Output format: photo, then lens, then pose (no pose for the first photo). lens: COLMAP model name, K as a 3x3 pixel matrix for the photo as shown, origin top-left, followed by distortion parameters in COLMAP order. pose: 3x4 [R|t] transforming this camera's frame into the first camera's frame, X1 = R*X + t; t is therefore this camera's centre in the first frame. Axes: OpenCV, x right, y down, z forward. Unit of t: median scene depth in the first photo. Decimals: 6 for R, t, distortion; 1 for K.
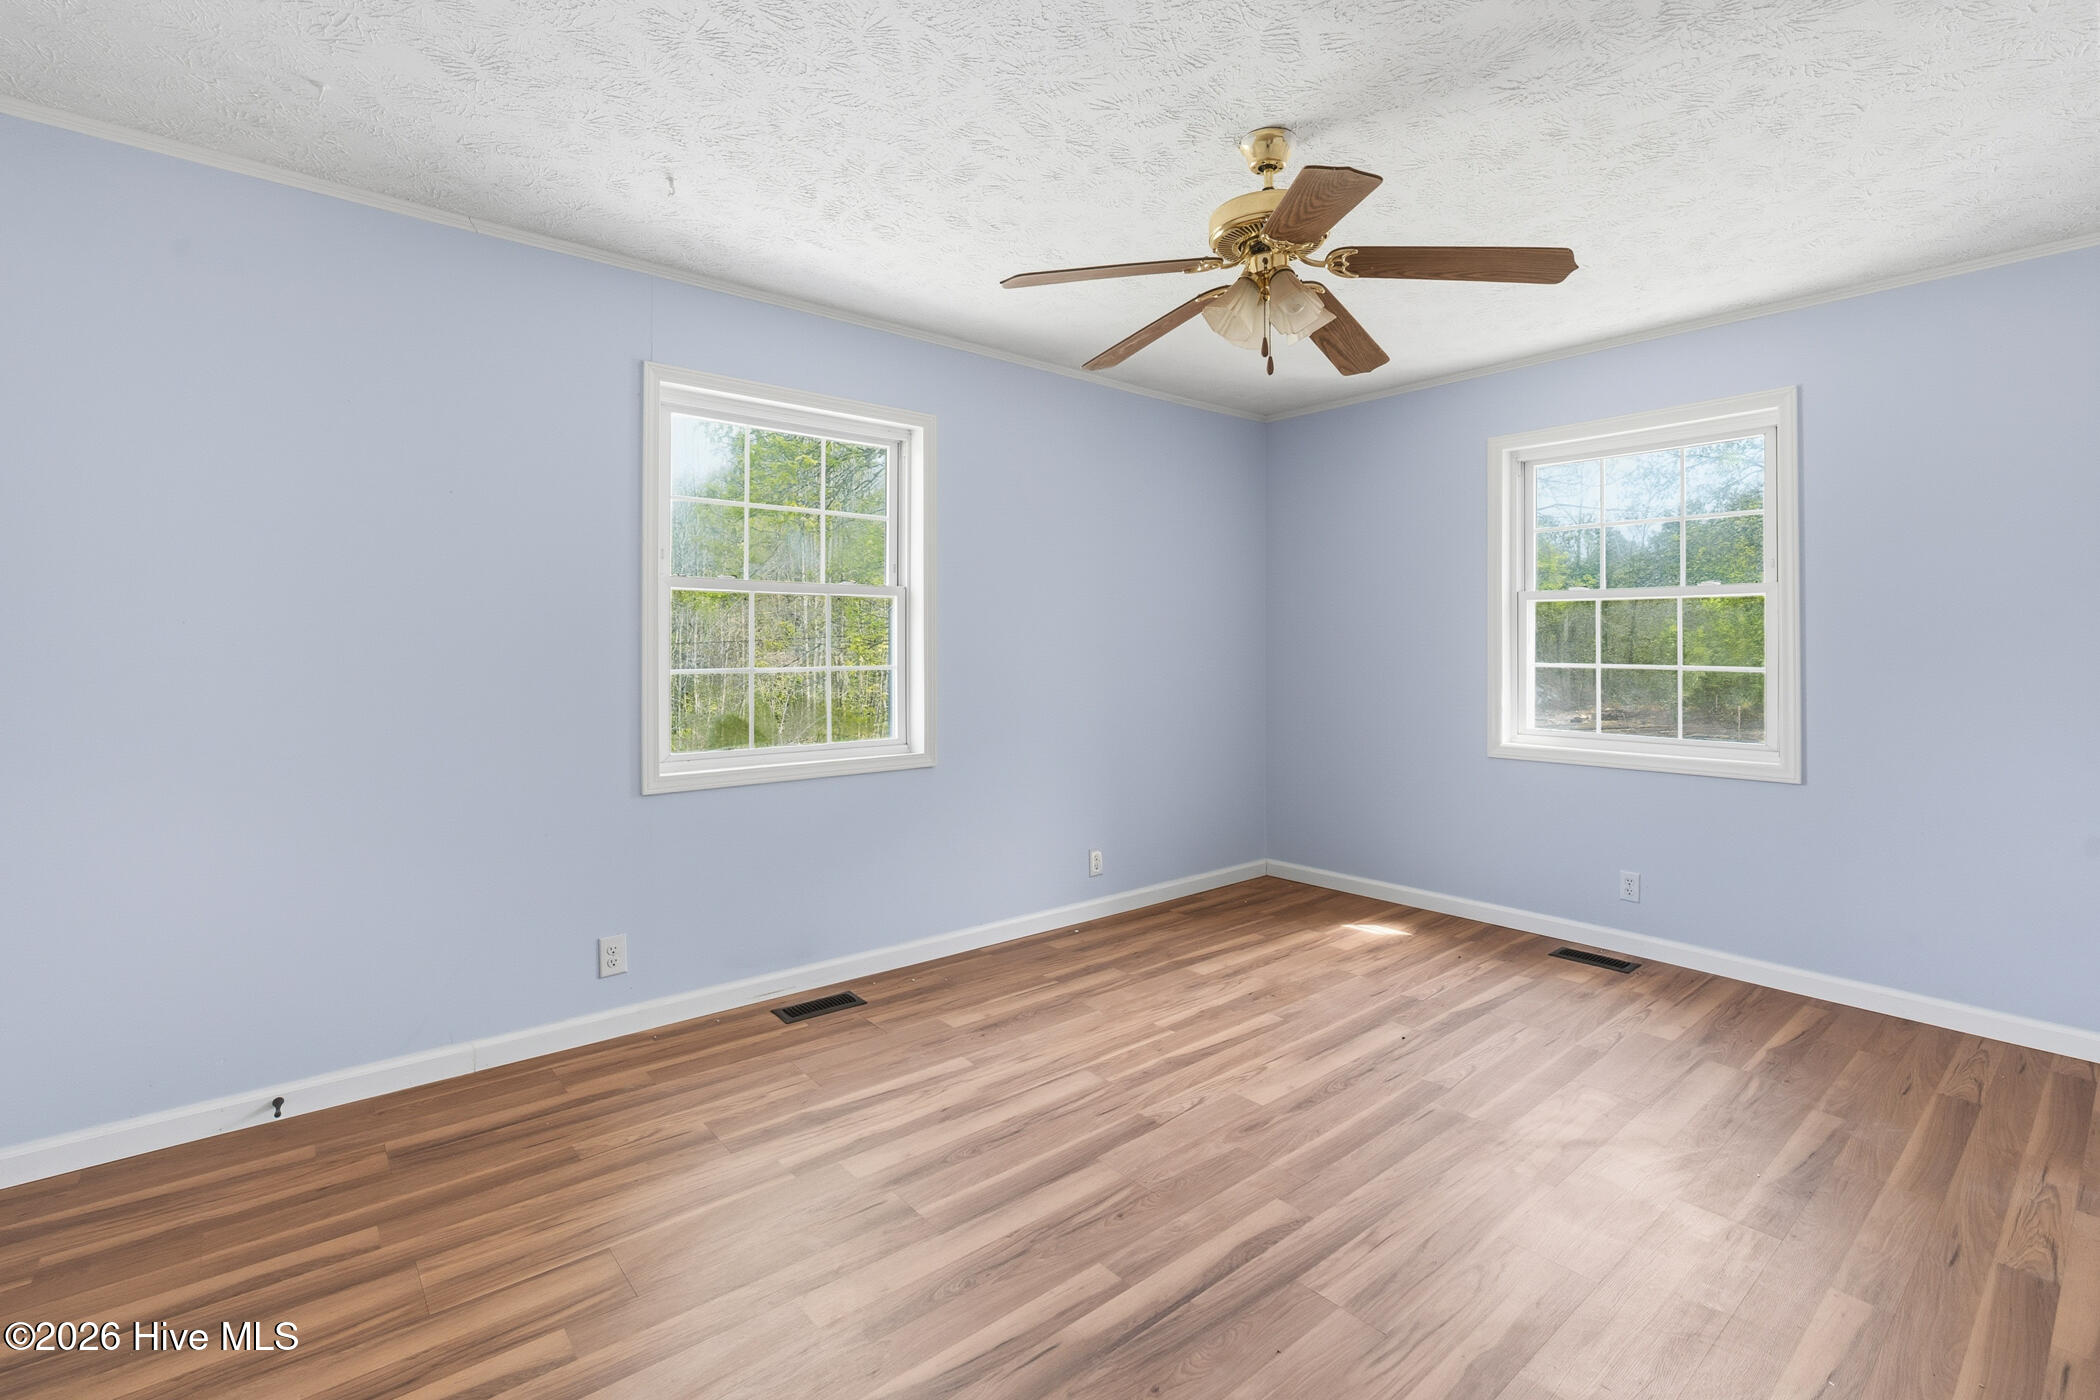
lens RADIAL K [[945.0, 0, 1052.6], [0, 945.0, 641.2], [0, 0, 1]] dist [-0.015285, 0.000186]
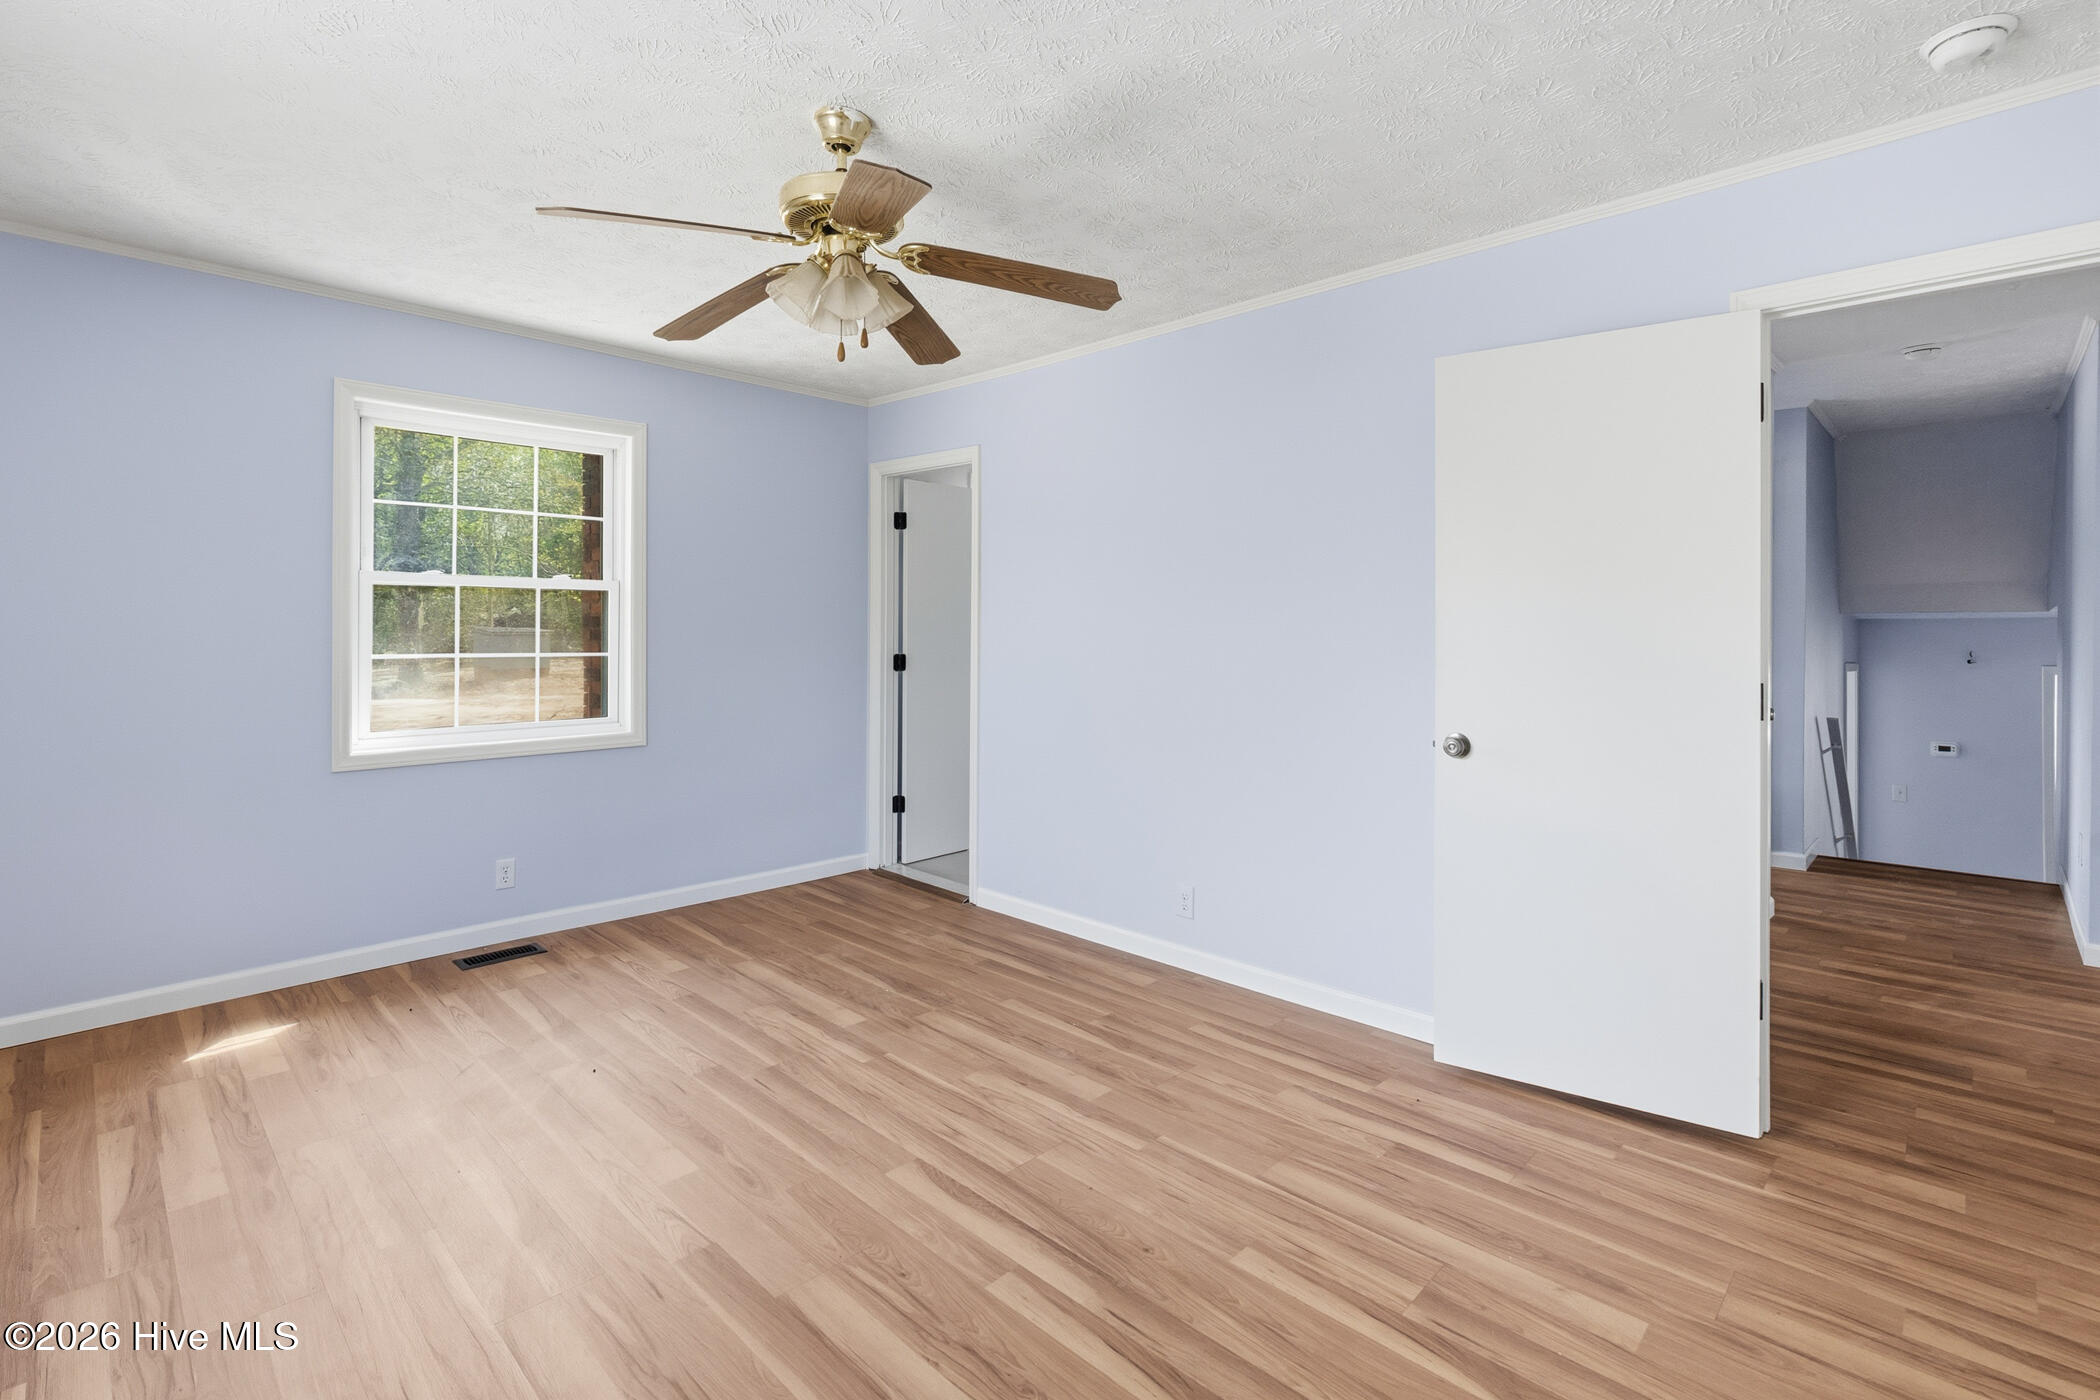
lens RADIAL K [[975.8, 0, 1053.5], [0, 975.8, 622.9], [0, 0, 1]] dist [-0.021941, -0.000180]
pose [[-0.101855, 0.000209, 0.994799, -0.787618], [-0.003186, 0.999995, -0.000536, -0.014071], [-0.994794, -0.003224, -0.101854, 0.865882]]
